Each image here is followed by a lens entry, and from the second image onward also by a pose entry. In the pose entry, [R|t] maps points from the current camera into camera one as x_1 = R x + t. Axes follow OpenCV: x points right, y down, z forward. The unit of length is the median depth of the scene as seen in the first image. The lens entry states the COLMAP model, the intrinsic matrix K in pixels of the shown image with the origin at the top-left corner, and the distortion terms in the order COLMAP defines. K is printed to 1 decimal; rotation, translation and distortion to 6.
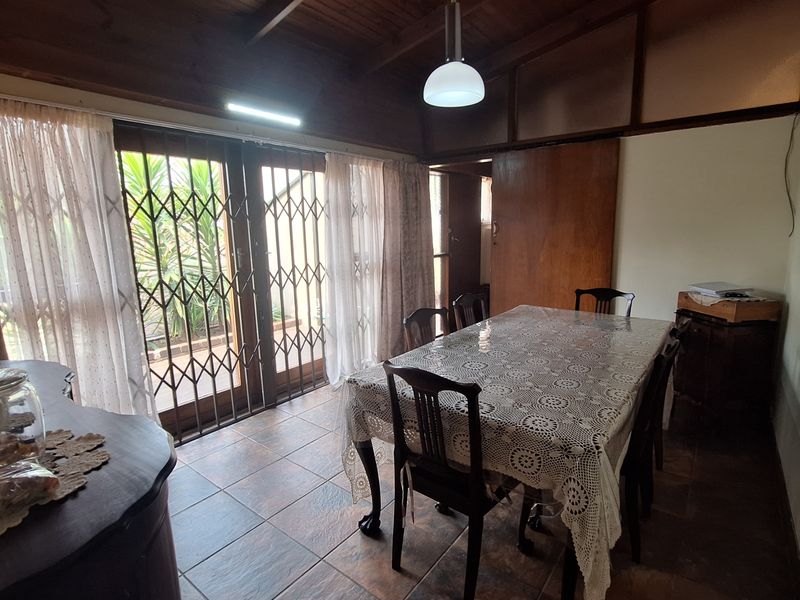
lens RADIAL K [[421.2, 0, 400.0], [0, 421.2, 300.0], [0, 0, 1]] dist [-0.000285, 0.000096]
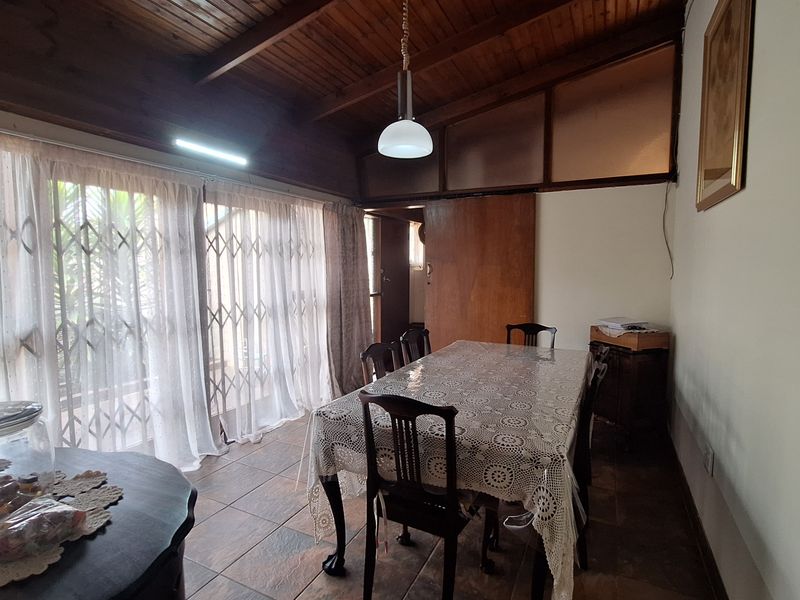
lens RADIAL K [[421.2, 0, 400.0], [0, 421.2, 300.0], [0, 0, 1]] dist [-0.000285, 0.000096]
pose [[0.980874, 0.002448, 0.194630, -0.098270], [0.016437, 0.995307, -0.095357, 0.015168], [-0.193950, 0.096732, 0.976231, -0.038739]]
